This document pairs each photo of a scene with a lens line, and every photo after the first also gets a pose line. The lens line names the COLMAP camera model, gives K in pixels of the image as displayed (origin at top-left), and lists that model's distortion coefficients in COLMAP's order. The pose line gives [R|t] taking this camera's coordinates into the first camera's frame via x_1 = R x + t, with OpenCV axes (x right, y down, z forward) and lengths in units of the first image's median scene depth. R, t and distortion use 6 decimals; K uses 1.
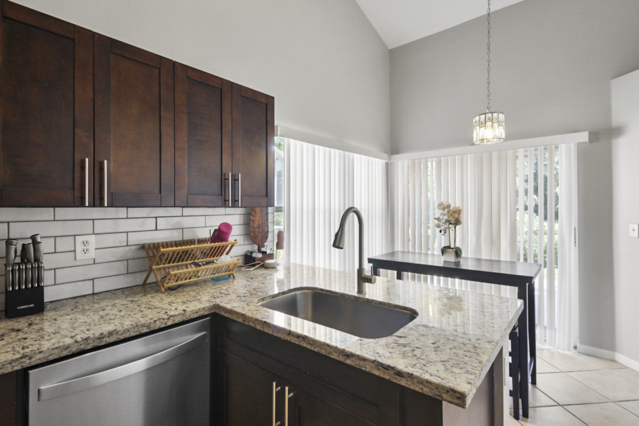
lens RADIAL K [[318.4, 0, 328.1], [0, 318.4, 208.0], [0, 0, 1]] dist [0.002440, -0.000549]
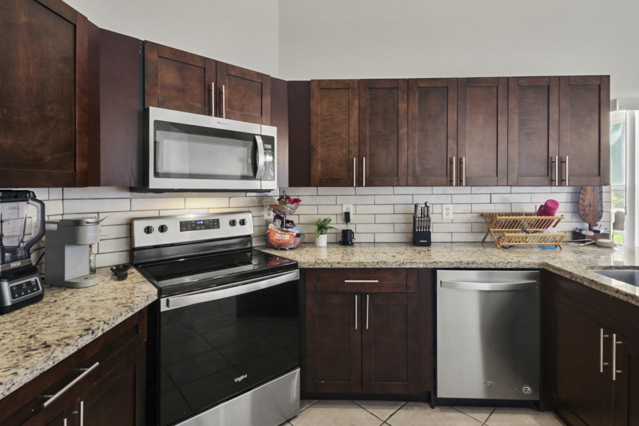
lens RADIAL K [[318.7, 0, 326.4], [0, 318.7, 187.5], [0, 0, 1]] dist [0.024942, -0.010098]
pose [[0.613269, 0.003753, -0.789865, 0.104757], [0.001012, 0.999984, 0.005536, -0.005710], [0.789873, -0.004195, 0.613256, -0.387428]]
